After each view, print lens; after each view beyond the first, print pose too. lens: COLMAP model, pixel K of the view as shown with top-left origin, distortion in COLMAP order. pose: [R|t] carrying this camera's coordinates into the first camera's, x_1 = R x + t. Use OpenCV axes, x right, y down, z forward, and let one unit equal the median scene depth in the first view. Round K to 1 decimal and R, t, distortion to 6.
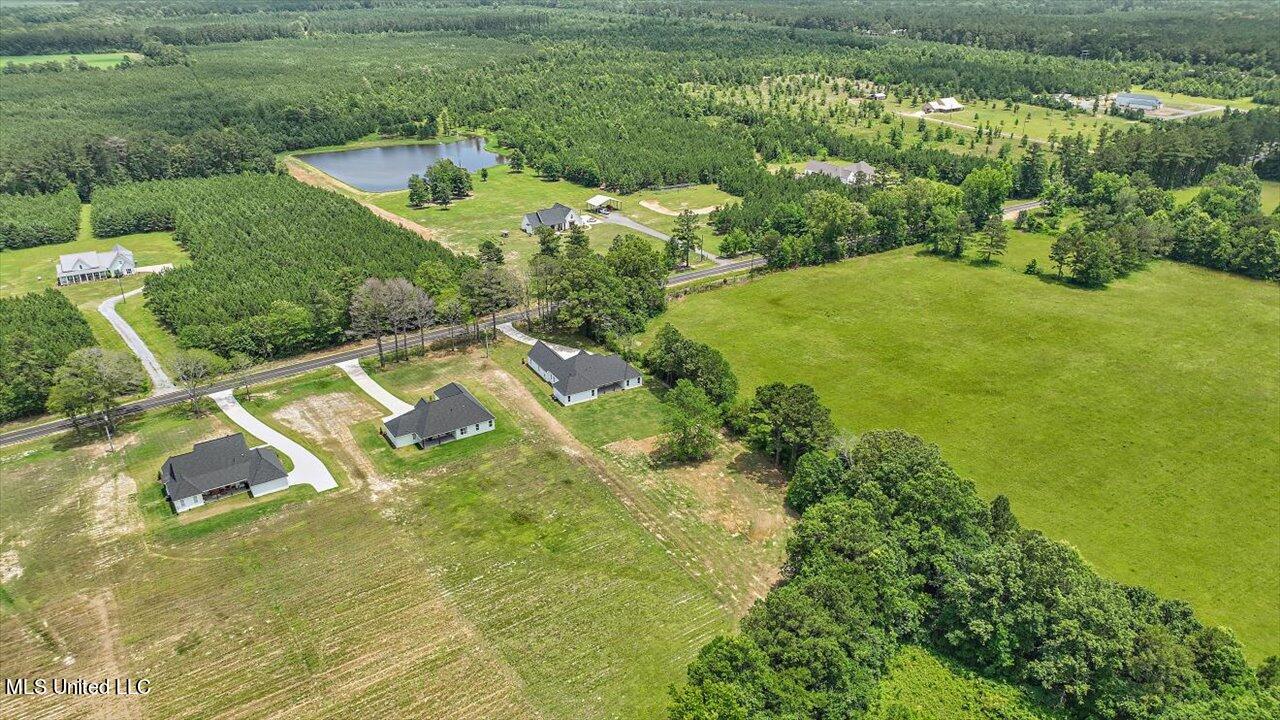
lens RADIAL K [[923.1, 0, 638.4], [0, 923.1, 359.5], [0, 0, 1]] dist [0.010079, 0.000328]
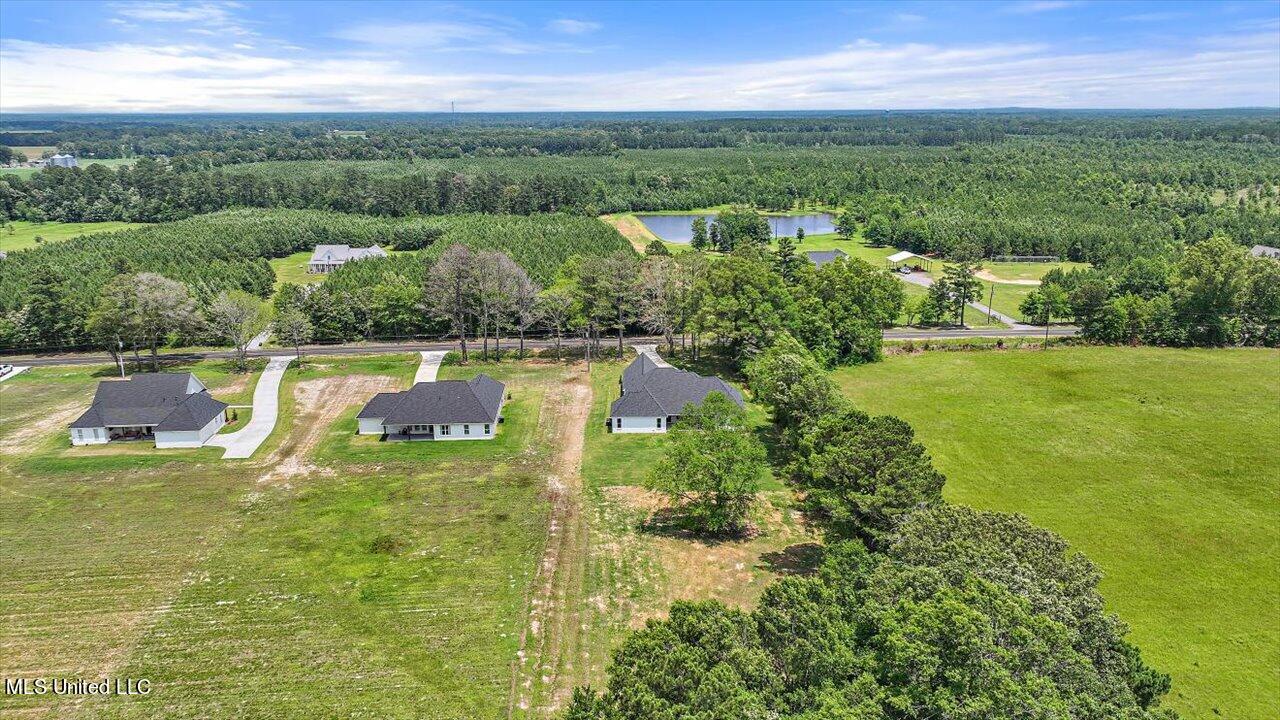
lens RADIAL K [[934.6, 0, 630.0], [0, 934.6, 358.3], [0, 0, 1]] dist [0.002778, 0.000758]
pose [[0.871816, 0.128607, -0.472649, 0.264431], [-0.199555, 0.974465, -0.102934, 0.069771], [0.447342, 0.184059, 0.875218, 0.430599]]
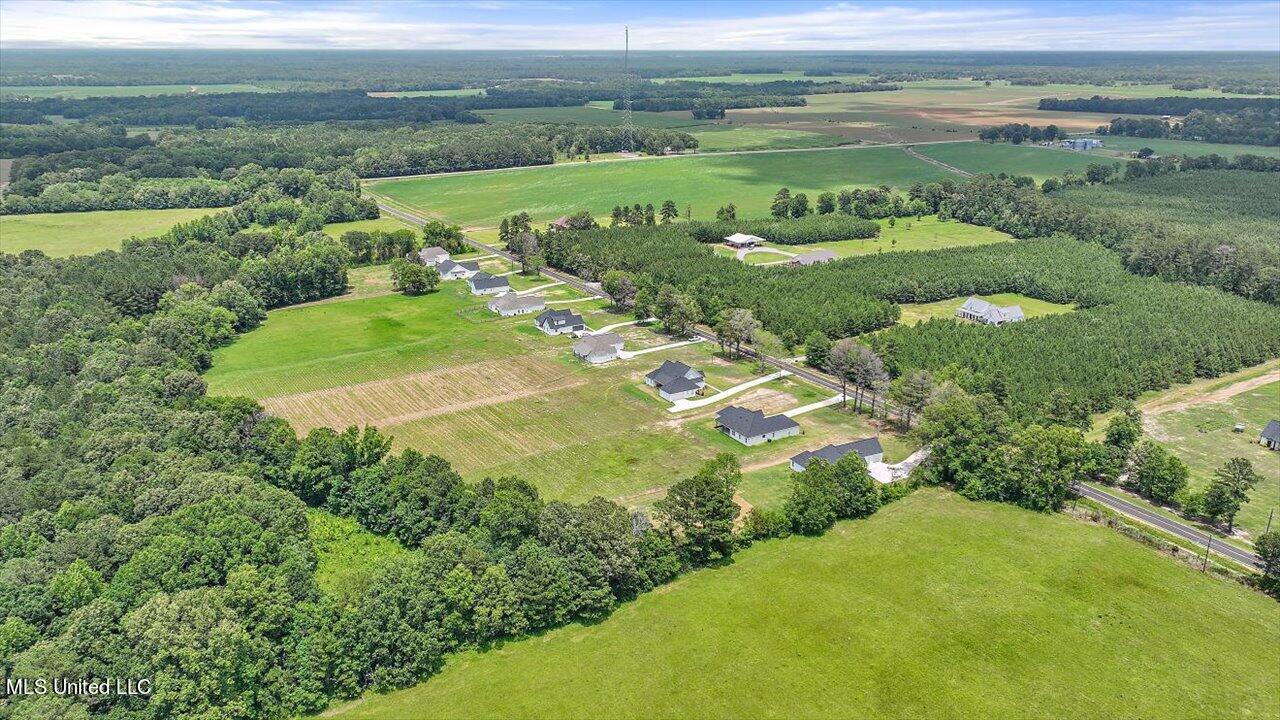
lens RADIAL K [[952.8, 0, 640.0], [0, 952.8, 360.0], [0, 0, 1]] dist [0.004232, 0.011656]
pose [[-0.040563, 0.321720, -0.945966, 1.168402], [-0.399358, 0.862615, 0.310497, -0.418040], [0.915897, 0.390373, 0.093491, 0.691197]]
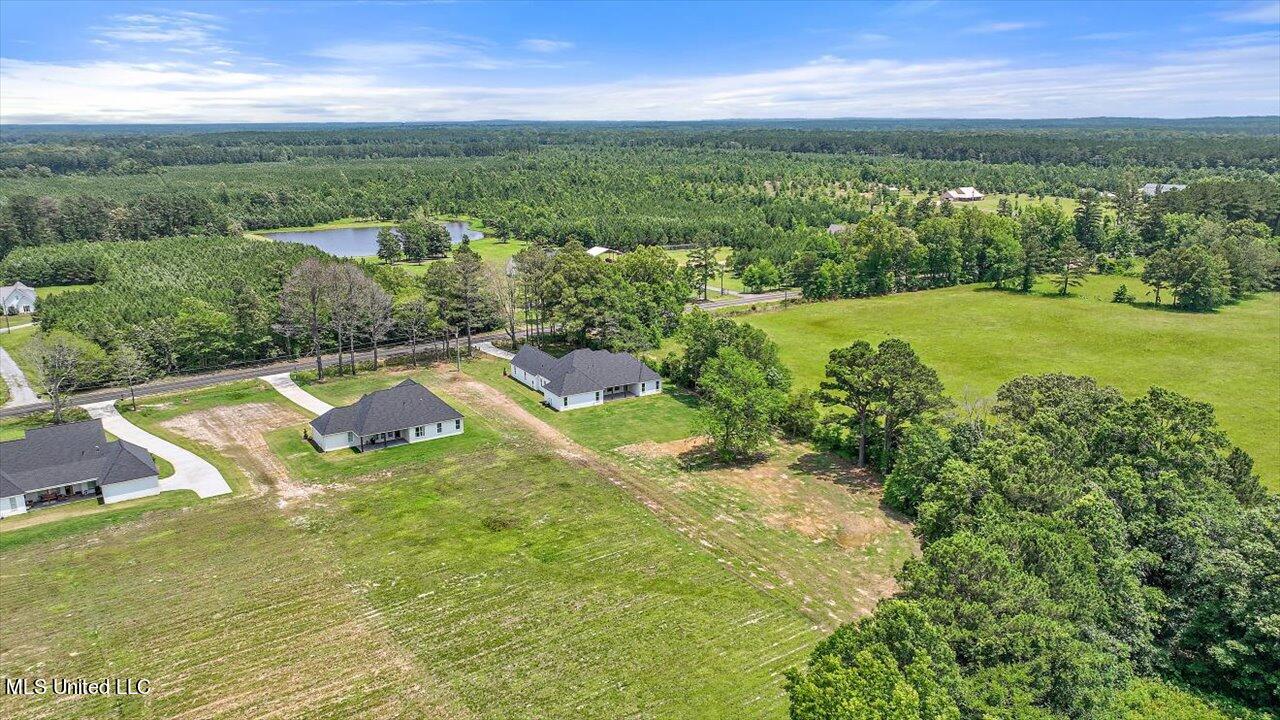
lens RADIAL K [[952.8, 0, 640.0], [0, 952.8, 360.0], [0, 0, 1]] dist [0.004232, 0.011656]
pose [[0.999902, -0.003589, 0.013515, -0.027311], [0.005810, 0.985757, -0.168074, 0.149058], [-0.012719, 0.168136, 0.985682, 0.255846]]
